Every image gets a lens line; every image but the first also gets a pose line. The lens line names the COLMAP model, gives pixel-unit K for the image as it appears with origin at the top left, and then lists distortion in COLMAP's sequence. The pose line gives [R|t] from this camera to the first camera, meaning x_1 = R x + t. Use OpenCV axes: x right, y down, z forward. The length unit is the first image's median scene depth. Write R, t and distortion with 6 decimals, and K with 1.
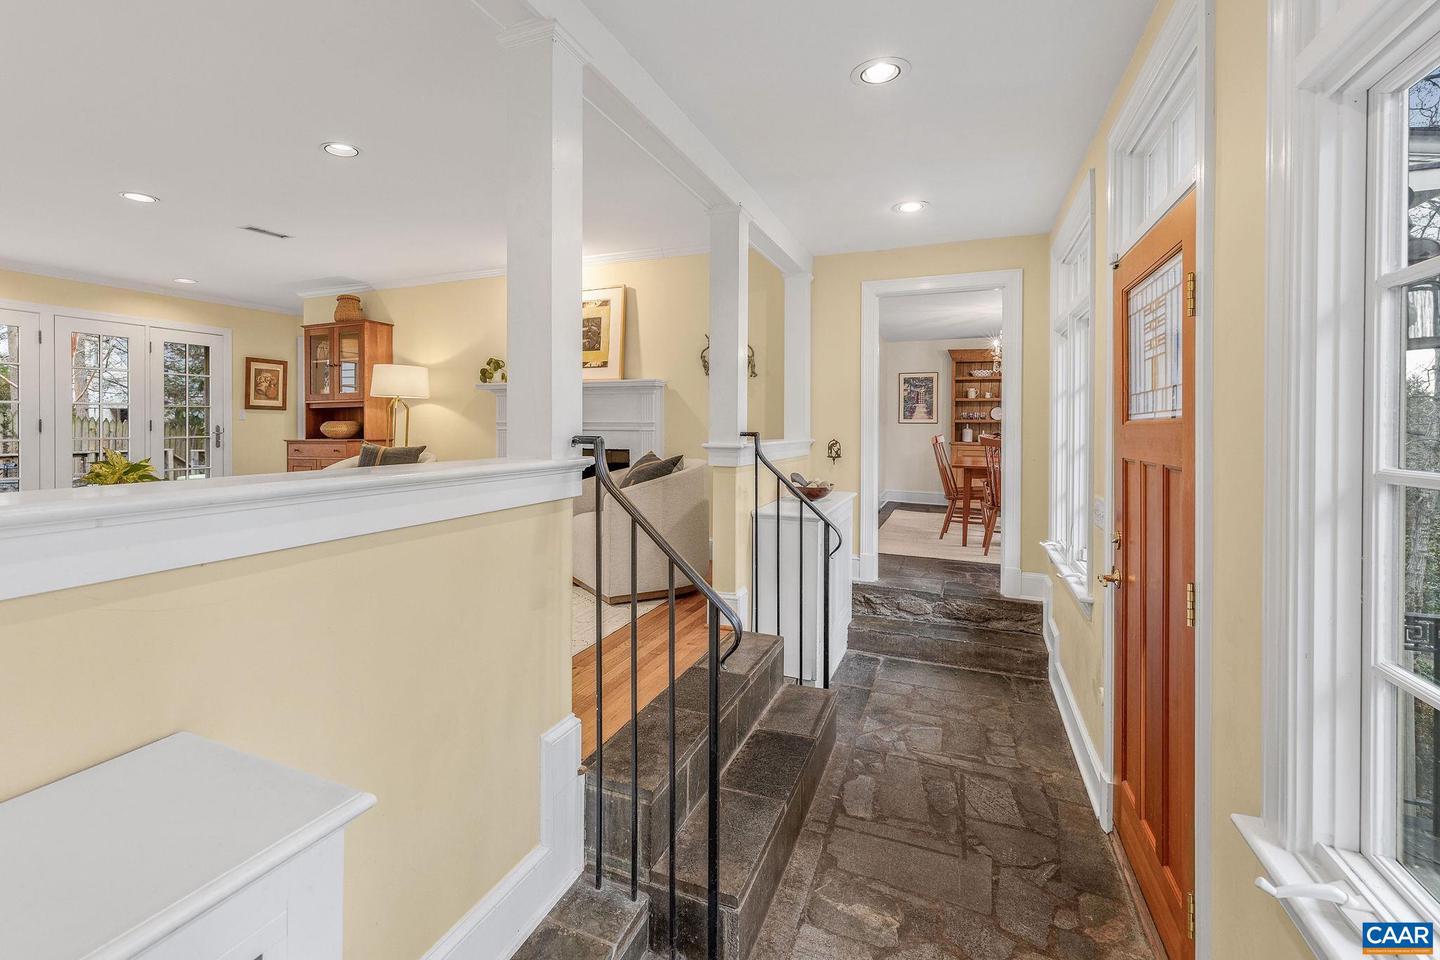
lens RADIAL K [[656.3, 0, 659.2], [0, 656.3, 428.6], [0, 0, 1]] dist [0.002688, 0.000346]
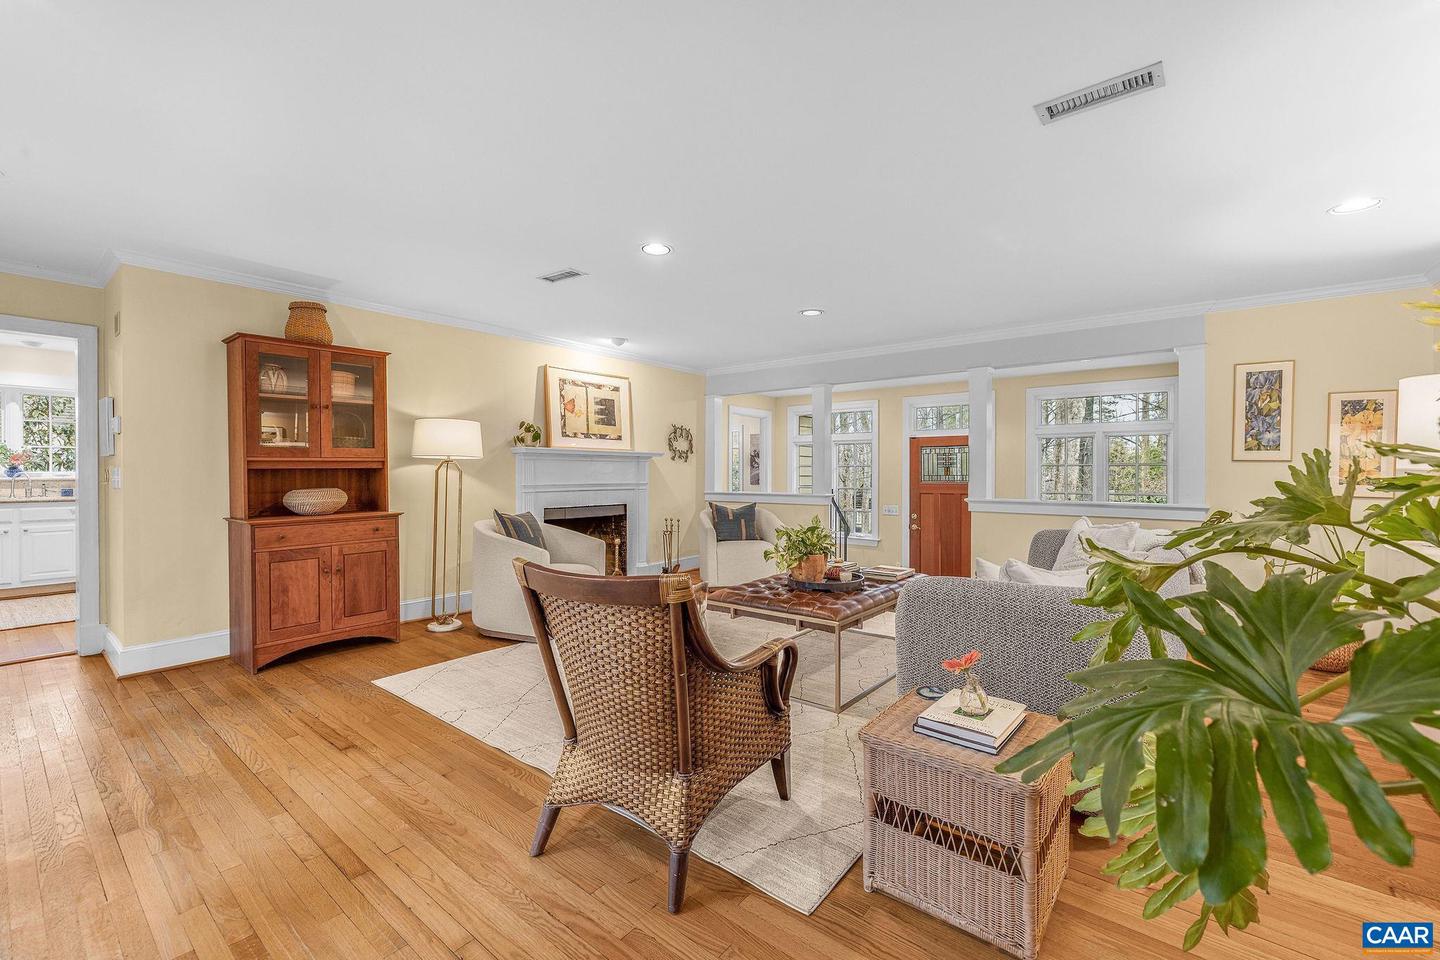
lens RADIAL K [[604.1, 0, 715.4], [0, 604.1, 470.4], [0, 0, 1]] dist [0.001173, 0.000411]
pose [[0.246371, -0.000730, 0.969175, -1.038972], [0.006466, 0.999979, -0.000891, -0.028564], [-0.969154, 0.006486, 0.246370, 0.470404]]
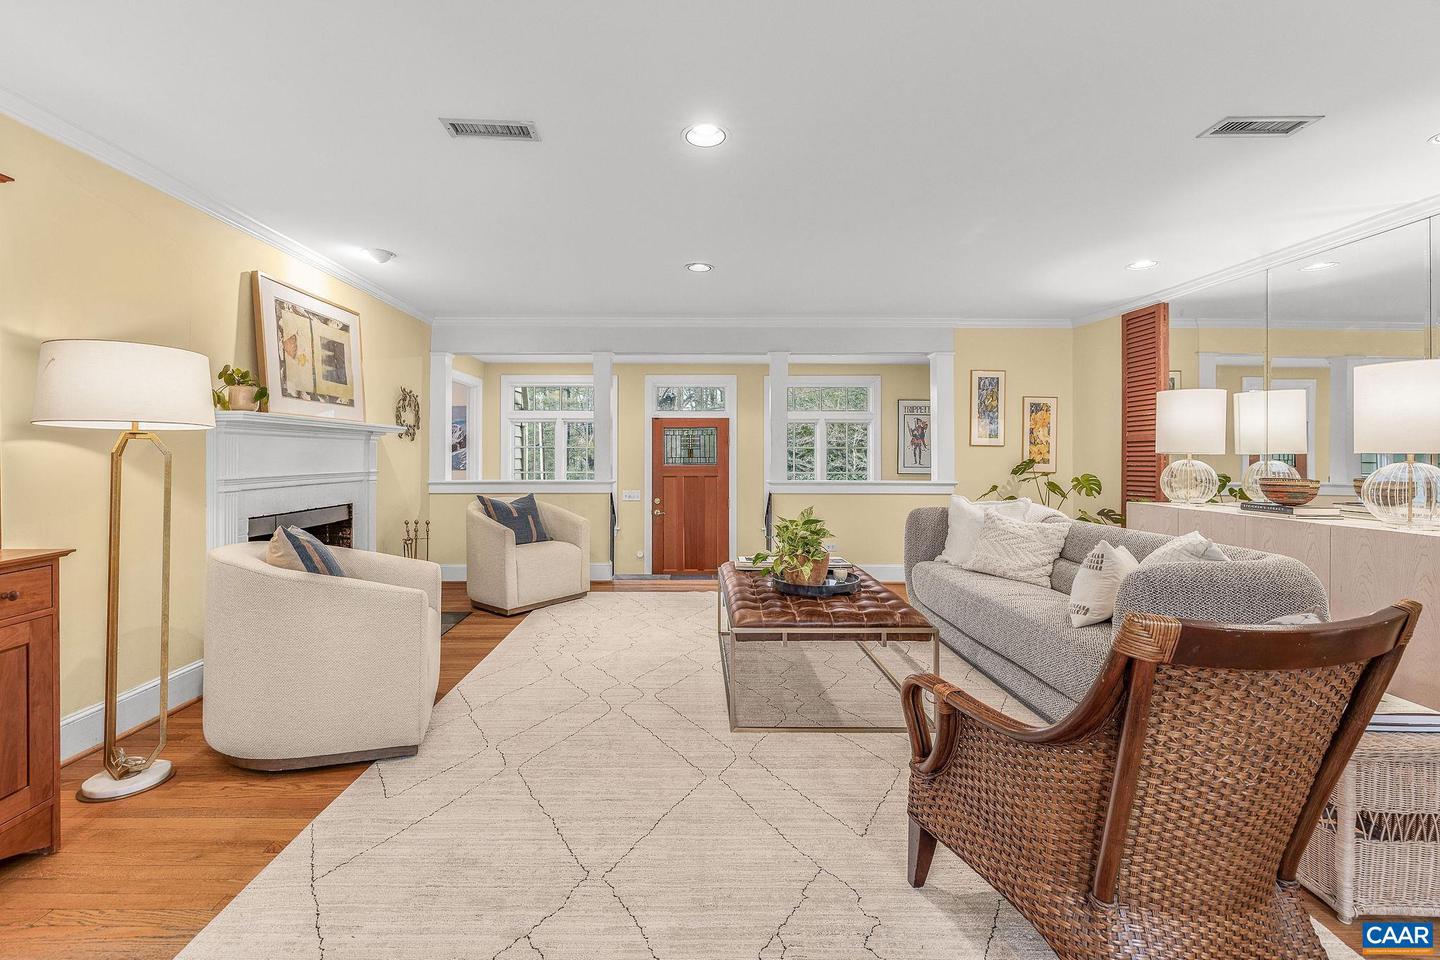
lens RADIAL K [[627.1, 0, 693.4], [0, 627.1, 448.1], [0, 0, 1]] dist [-0.001267, -0.000039]
pose [[-0.416392, 0.004547, 0.909174, -0.875024], [0.003985, 0.999987, -0.003176, -0.031806], [-0.909177, 0.002301, -0.416405, 0.829307]]
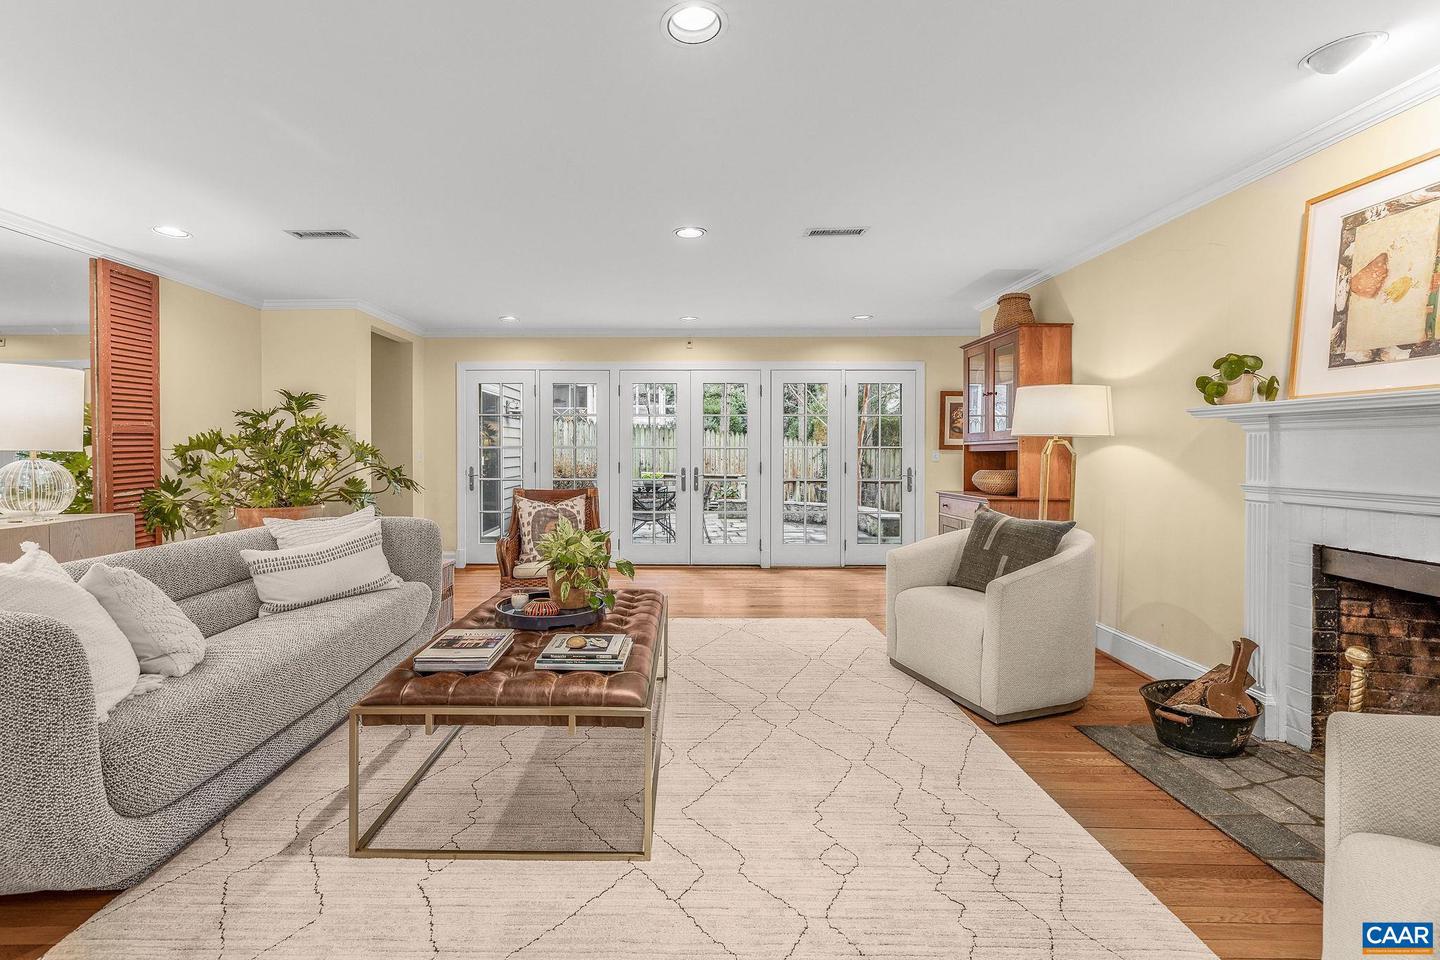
lens RADIAL K [[628.0, 0, 686.1], [0, 628.0, 453.7], [0, 0, 1]] dist [0.001587, 0.000369]
pose [[0.412827, 0.004459, -0.910799, 0.005248], [-0.005886, 0.999980, 0.002228, -0.029772], [0.910790, 0.004442, 0.412845, 0.417313]]
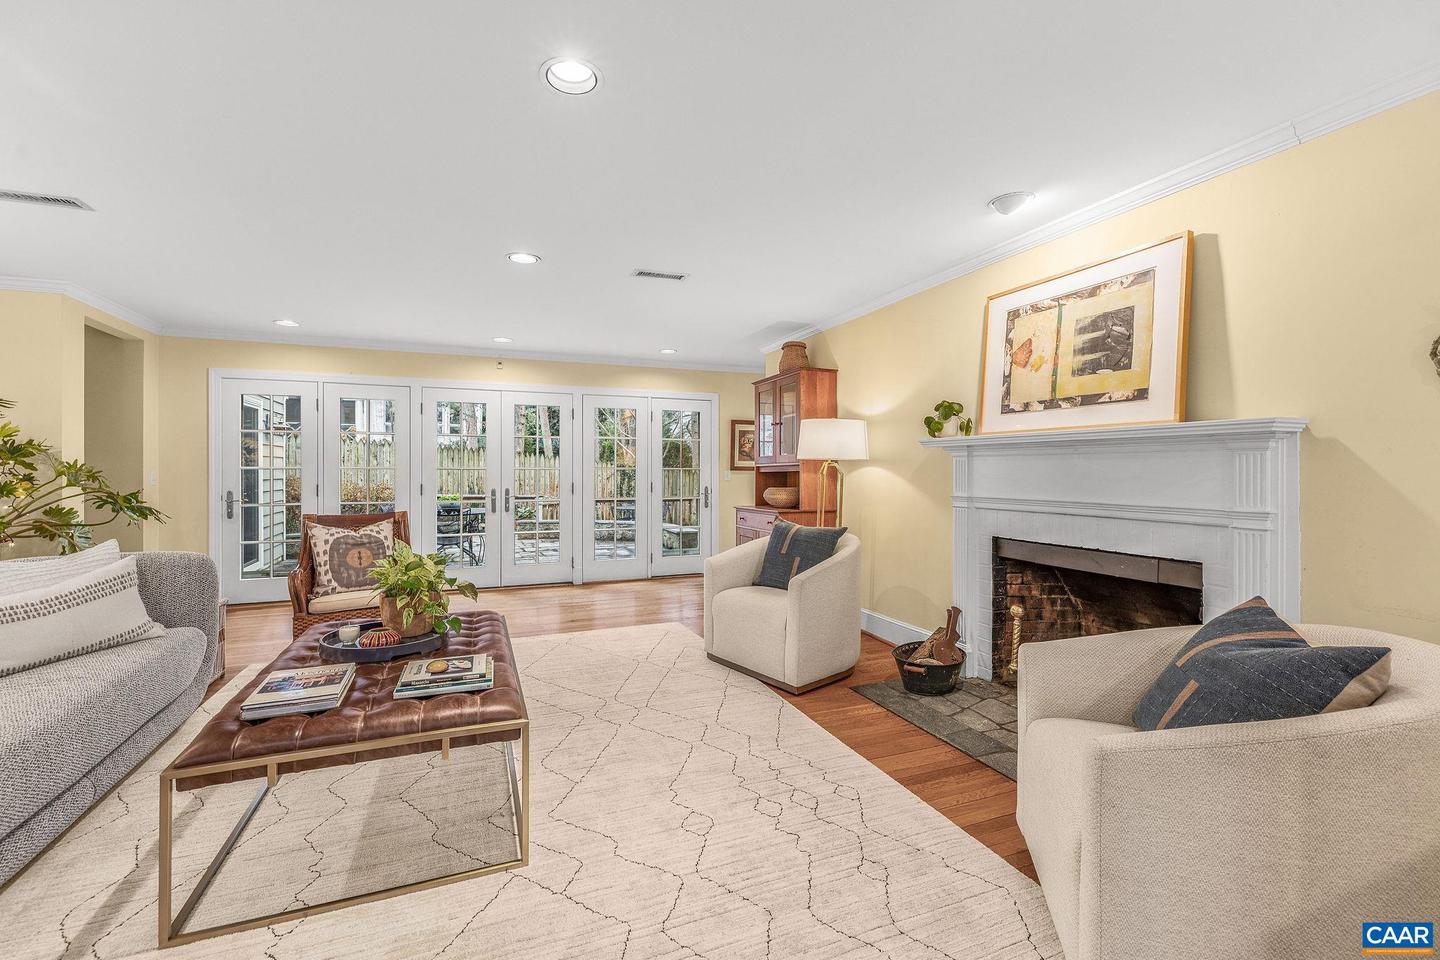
lens RADIAL K [[604.1, 0, 715.4], [0, 604.1, 470.4], [0, 0, 1]] dist [0.001173, 0.000411]
pose [[0.727264, -0.002100, -0.686355, 0.000259], [-0.003067, 0.999975, -0.006310, -0.029502], [0.686351, 0.006694, 0.727240, 0.370465]]
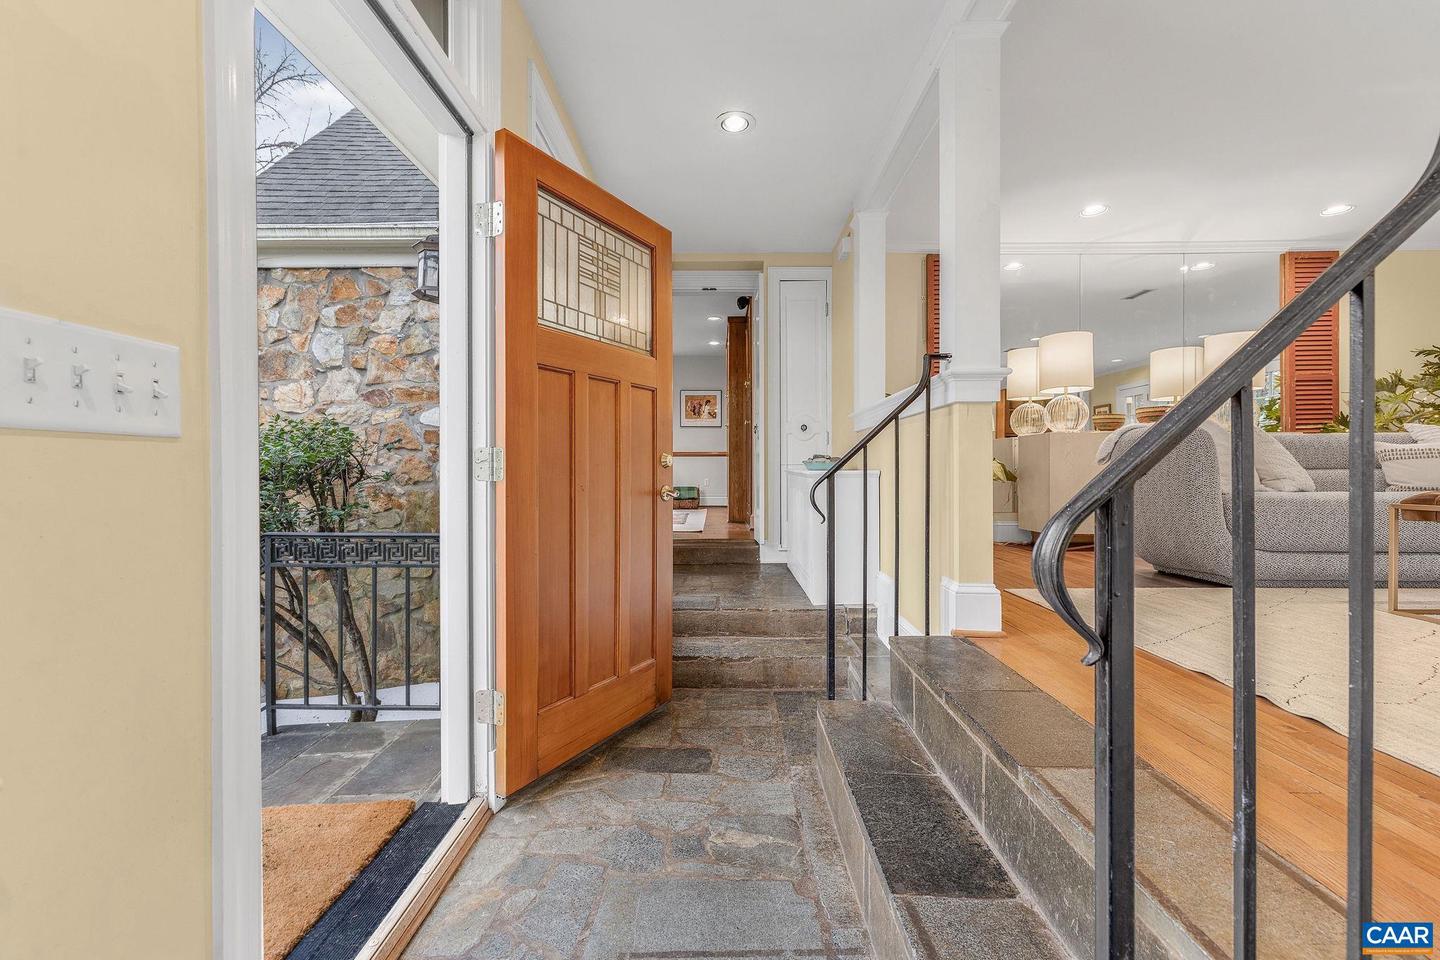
lens RADIAL K [[604.1, 0, 715.4], [0, 604.1, 470.4], [0, 0, 1]] dist [0.001173, 0.000411]
pose [[-0.914275, -0.000013, -0.405094, 0.228435], [-0.003857, 0.999955, 0.008675, 0.069522], [0.405076, 0.009494, -0.914234, 0.578249]]
